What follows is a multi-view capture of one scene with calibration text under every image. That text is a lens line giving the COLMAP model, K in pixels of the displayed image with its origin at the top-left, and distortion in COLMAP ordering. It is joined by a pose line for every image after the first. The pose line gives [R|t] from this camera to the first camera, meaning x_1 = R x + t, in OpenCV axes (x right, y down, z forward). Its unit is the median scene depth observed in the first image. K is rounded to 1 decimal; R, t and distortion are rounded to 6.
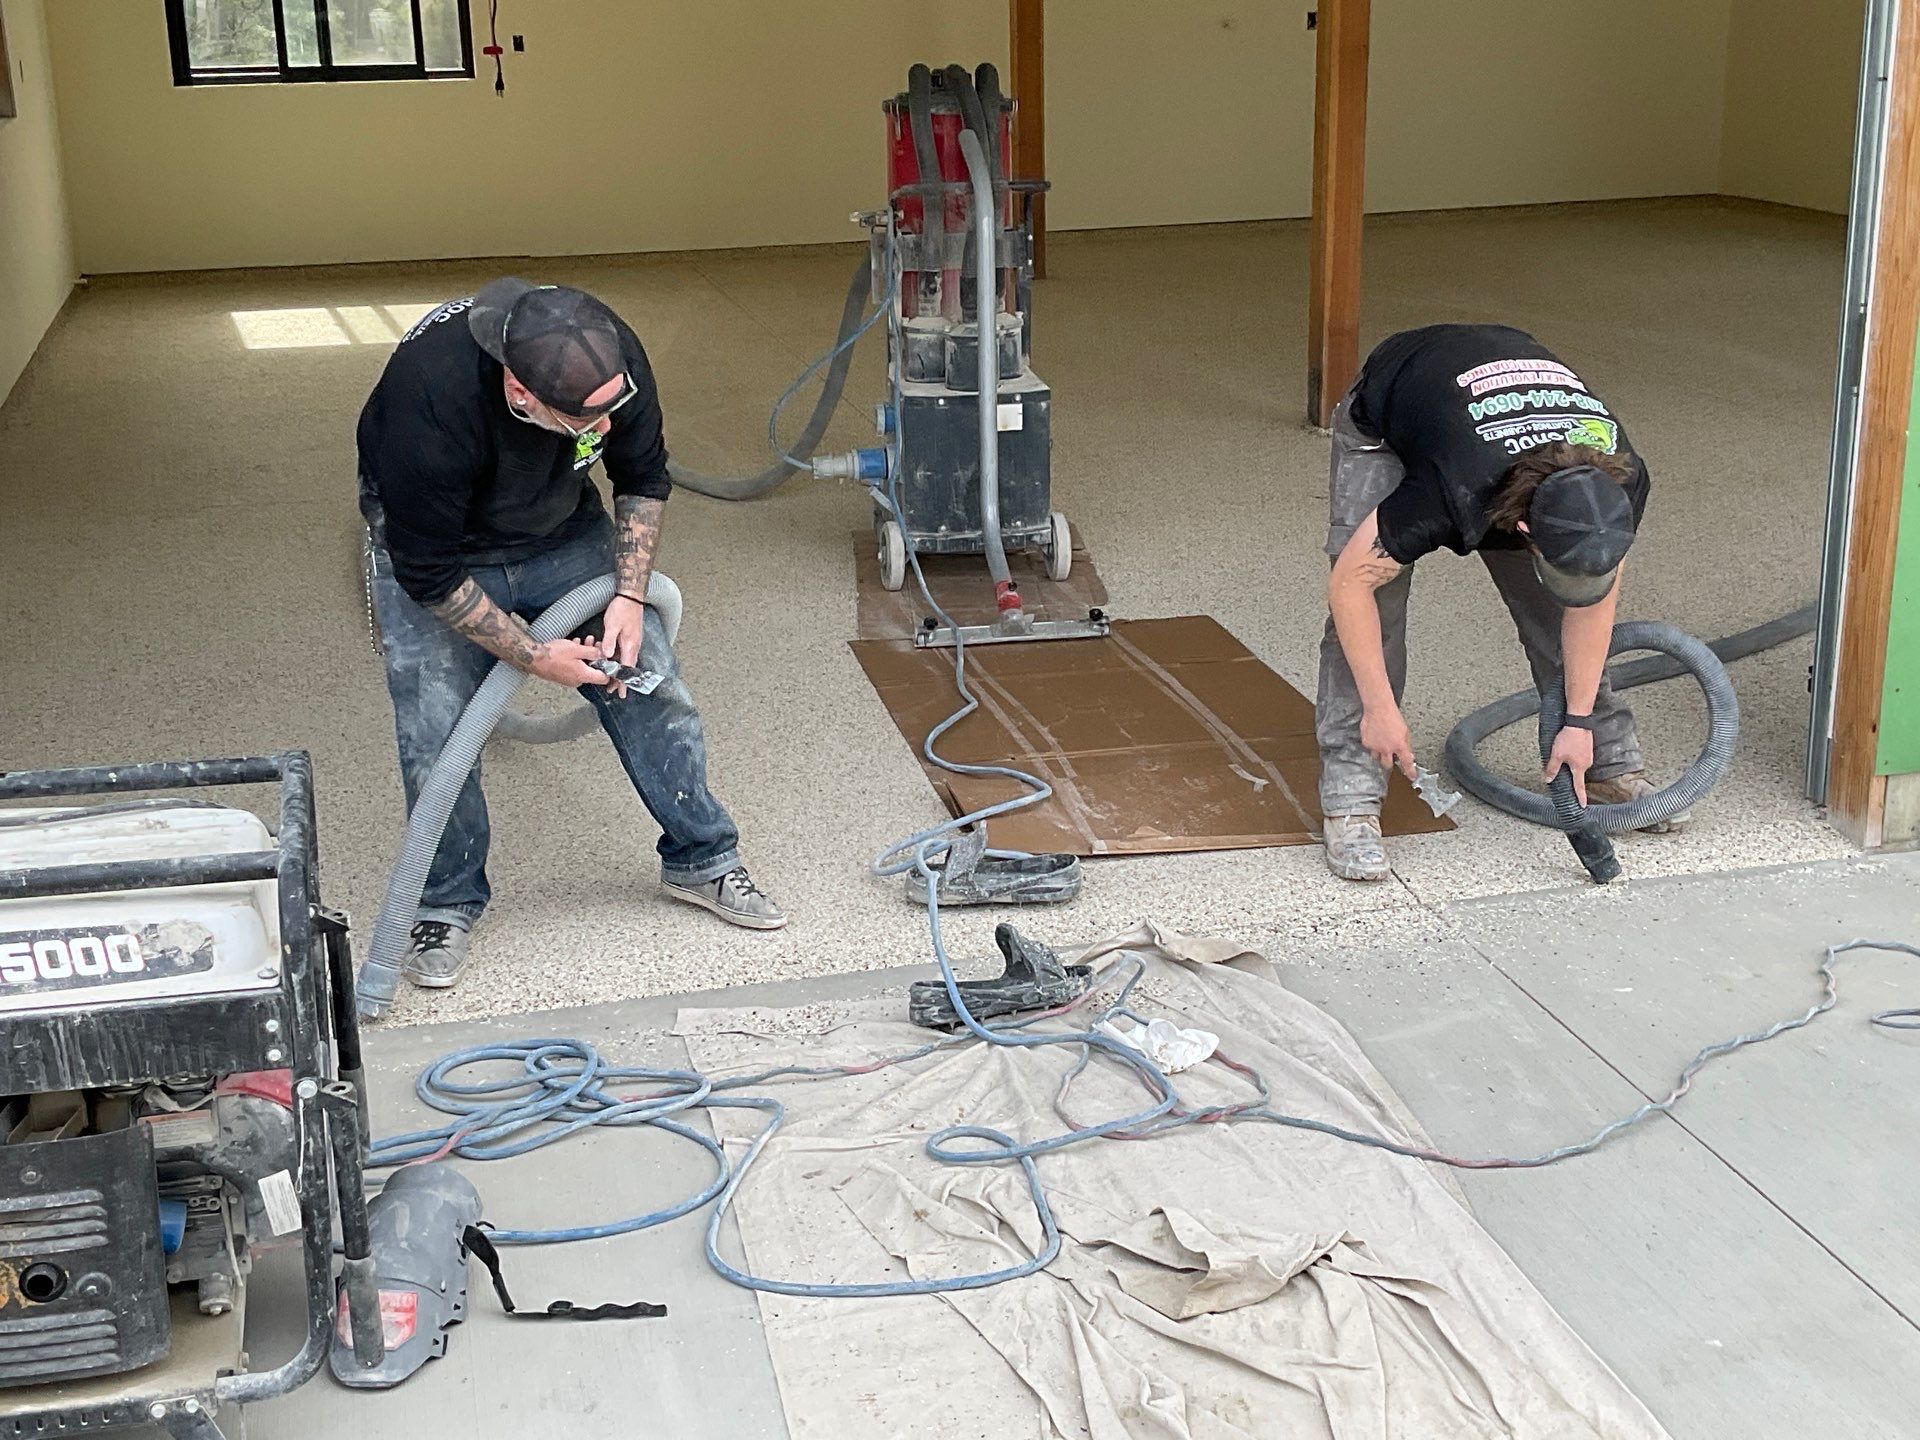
lens RADIAL K [[2460.2, 0, 968.7], [0, 2460.2, 710.7], [0, 0, 1]] dist [0.054217, 0.000000]
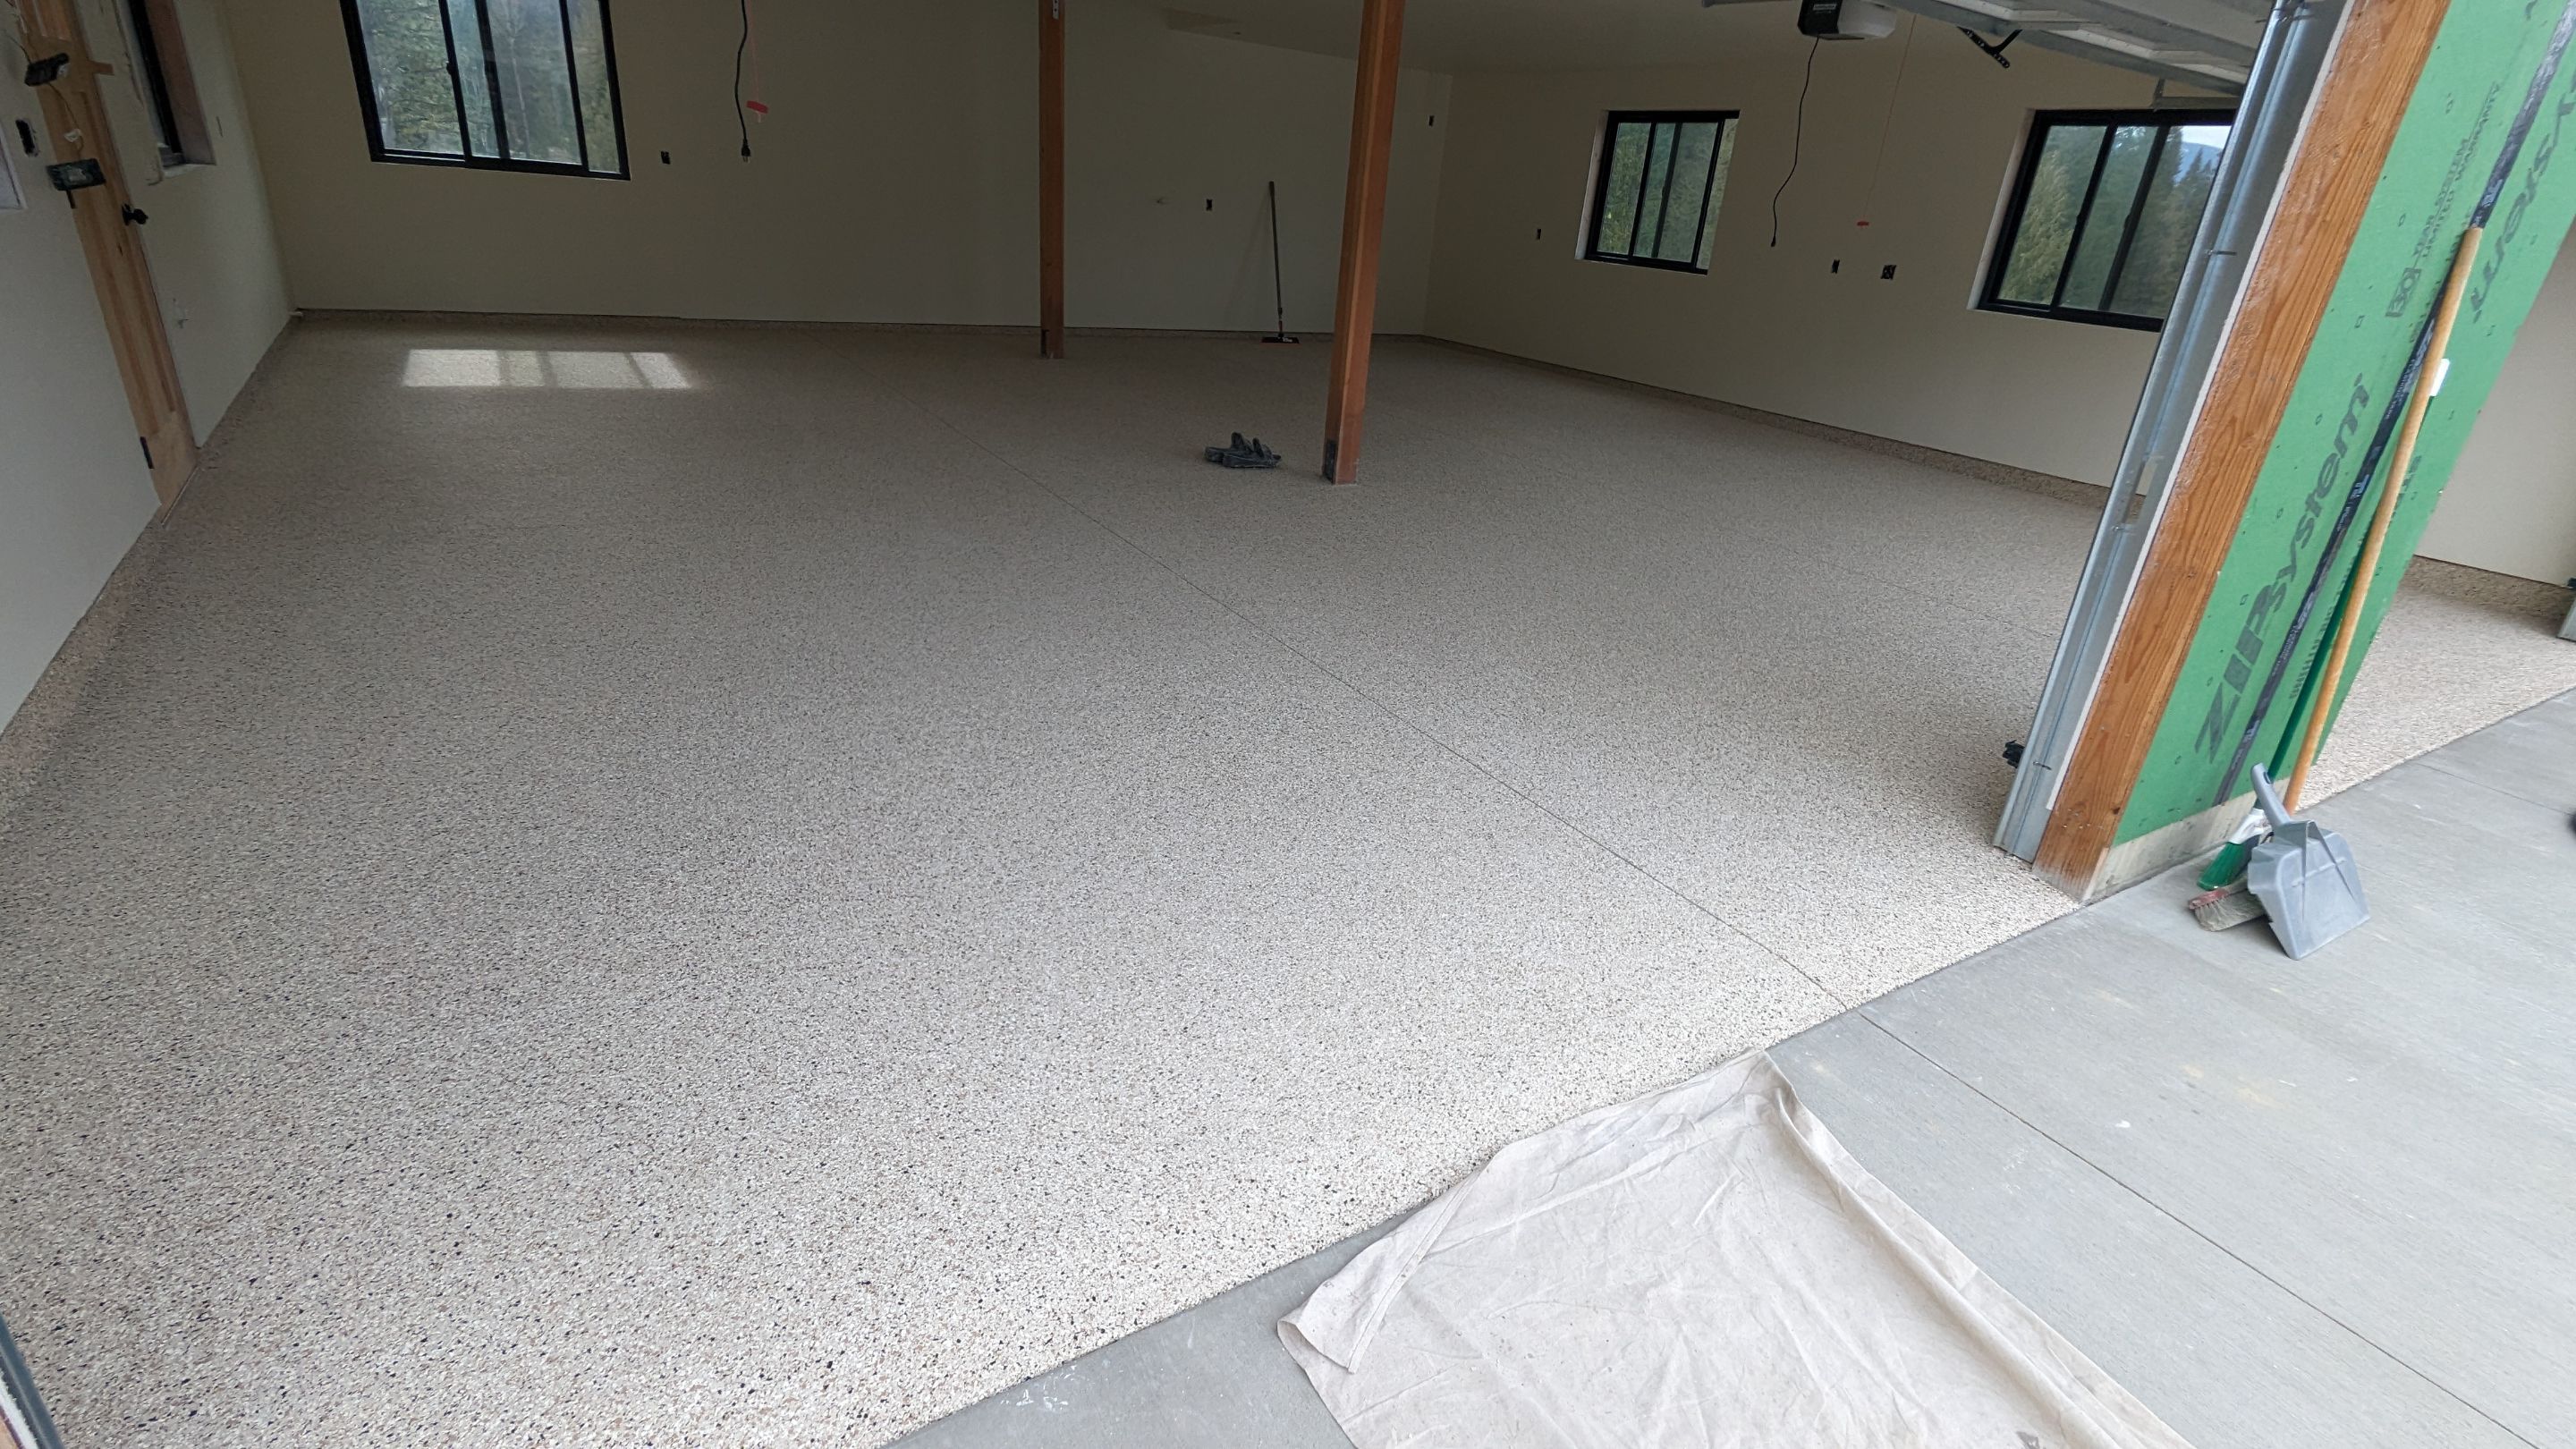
lens RADIAL K [[1213.1, 0, 1299.9], [0, 1213.1, 730.9], [0, 0, 1]] dist [-0.000241, -0.001468]
pose [[0.946105, -0.032764, 0.322199, -0.326453], [-0.006514, 0.992743, 0.120078, -0.163737], [-0.323796, -0.115705, 0.939025, 0.943648]]
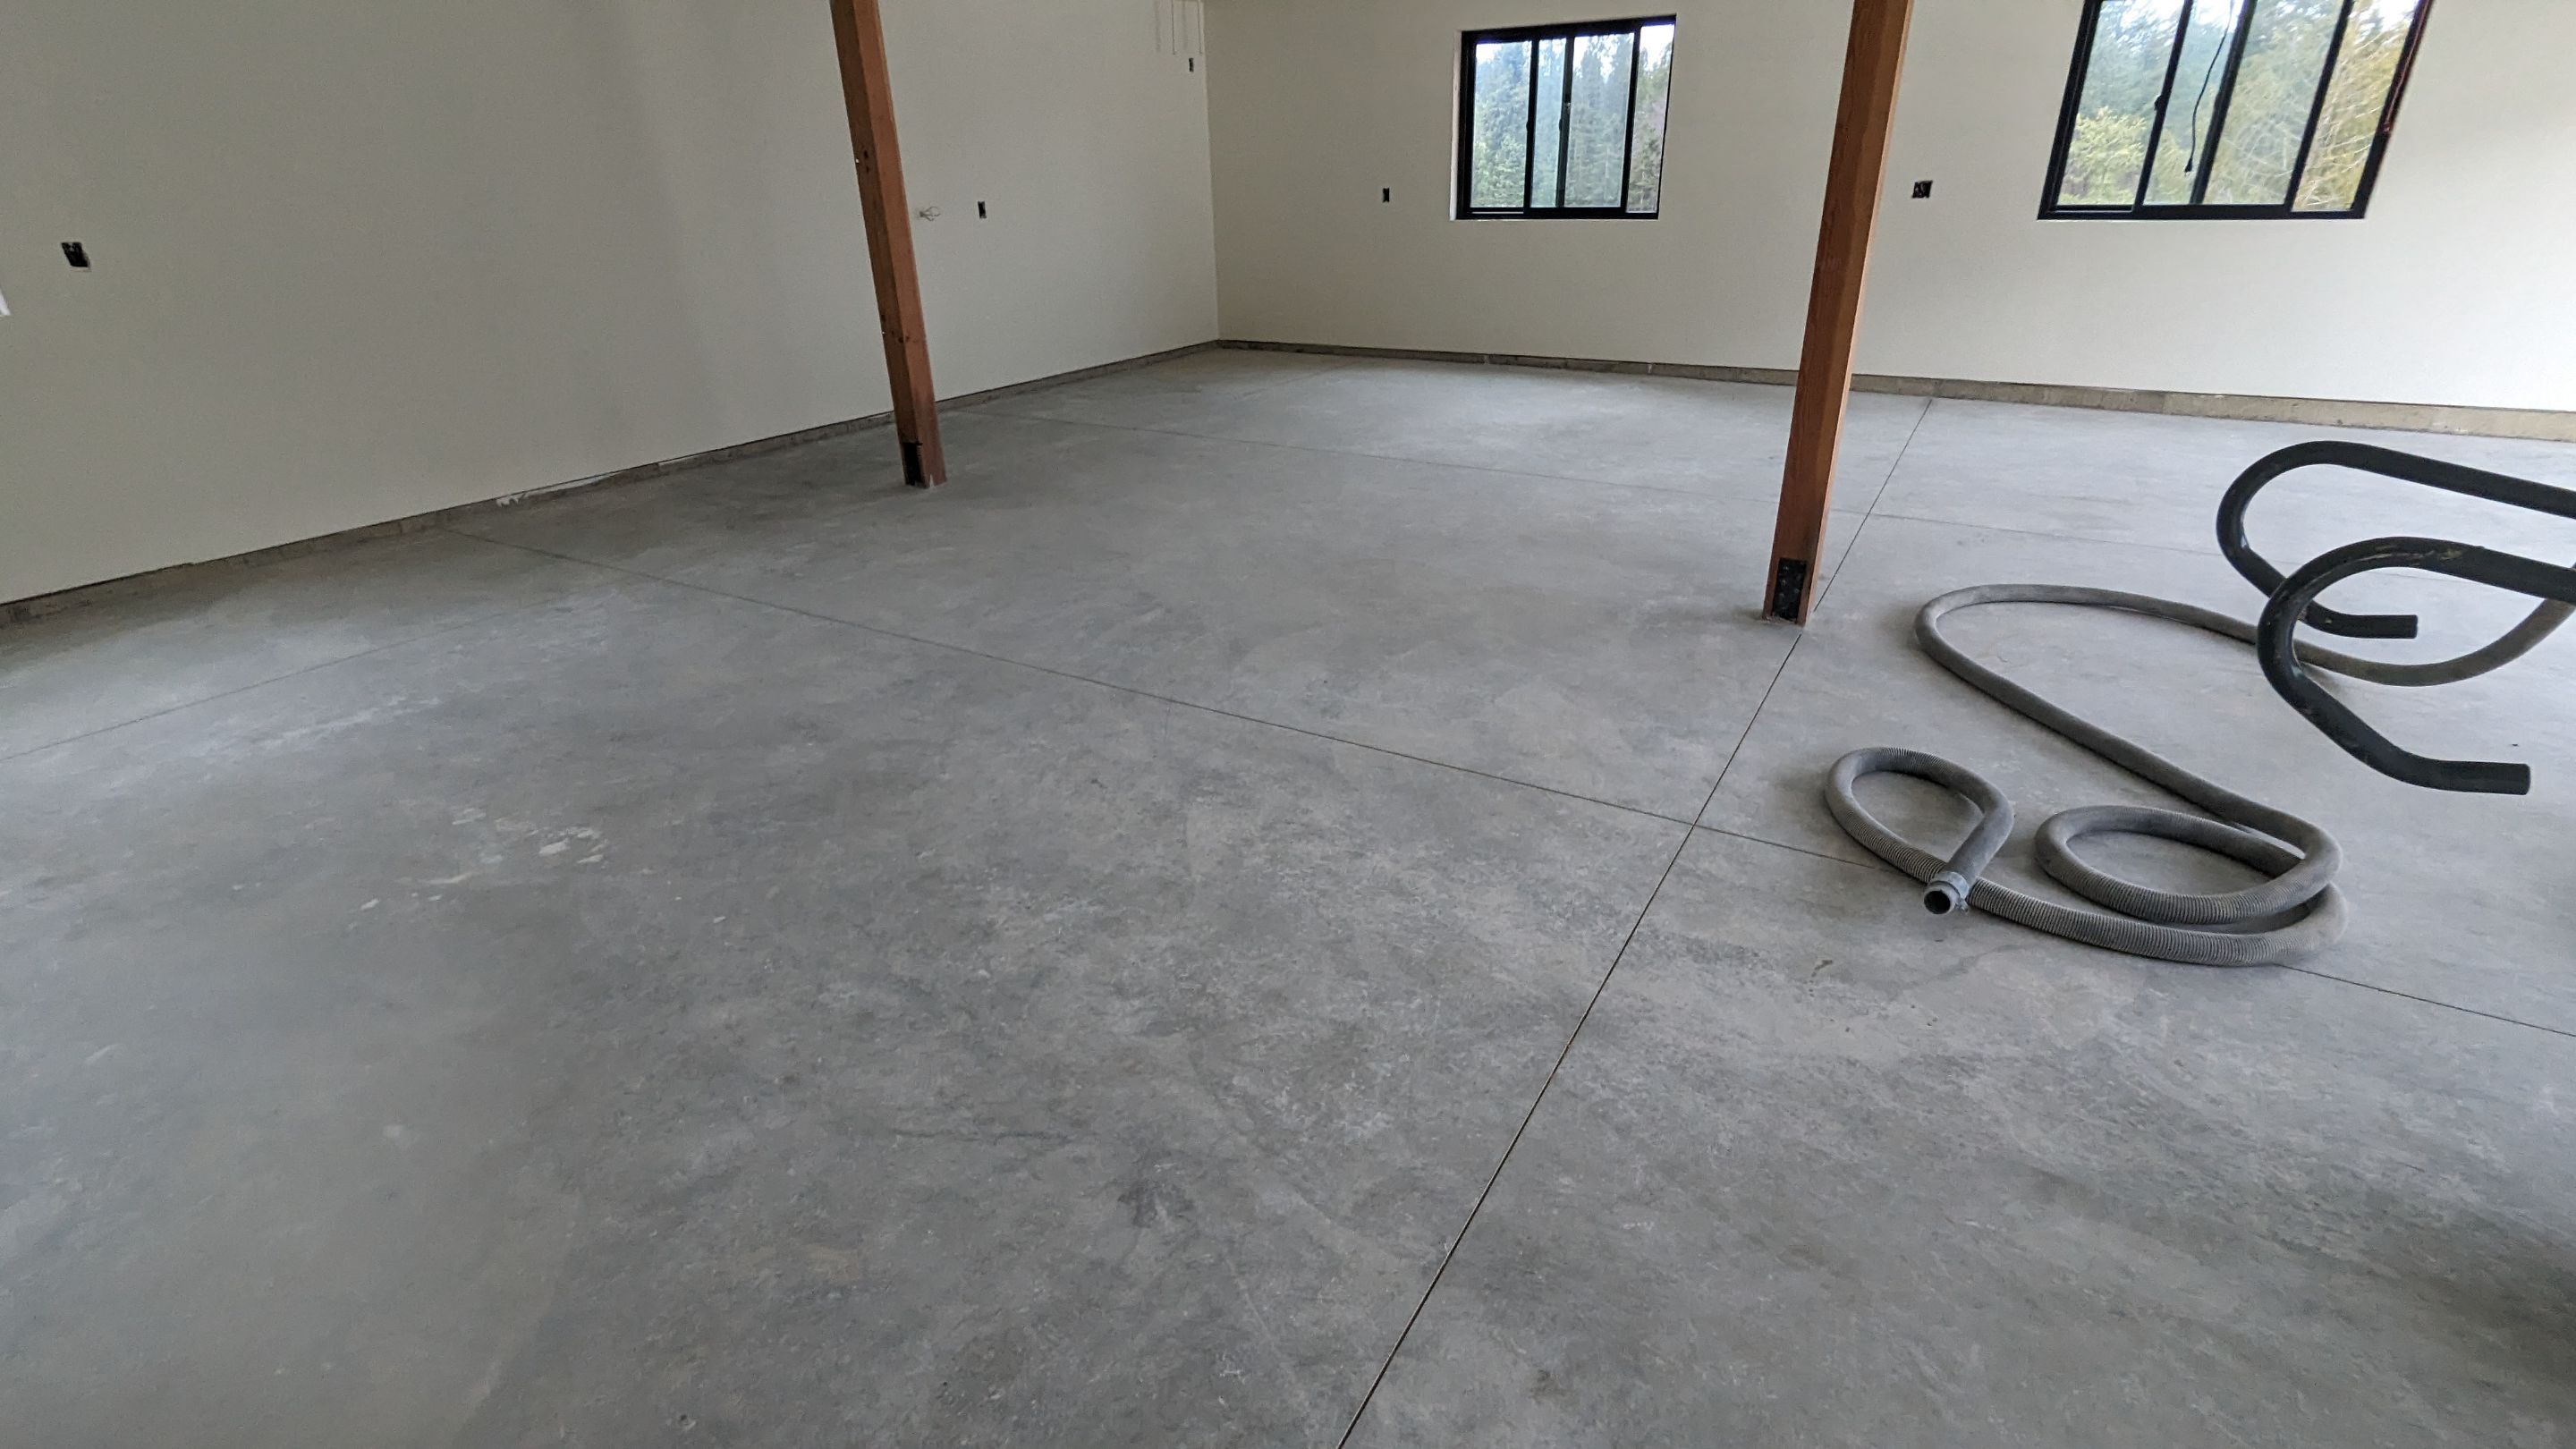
lens RADIAL K [[1213.1, 0, 1294.6], [0, 1213.1, 731.2], [0, 0, 1]] dist [-0.000241, -0.001468]
pose [[0.698376, -0.294391, 0.652384, -0.863976], [0.219807, 0.955663, 0.195944, -0.609826], [-0.681143, 0.006556, 0.732121, 2.362313]]
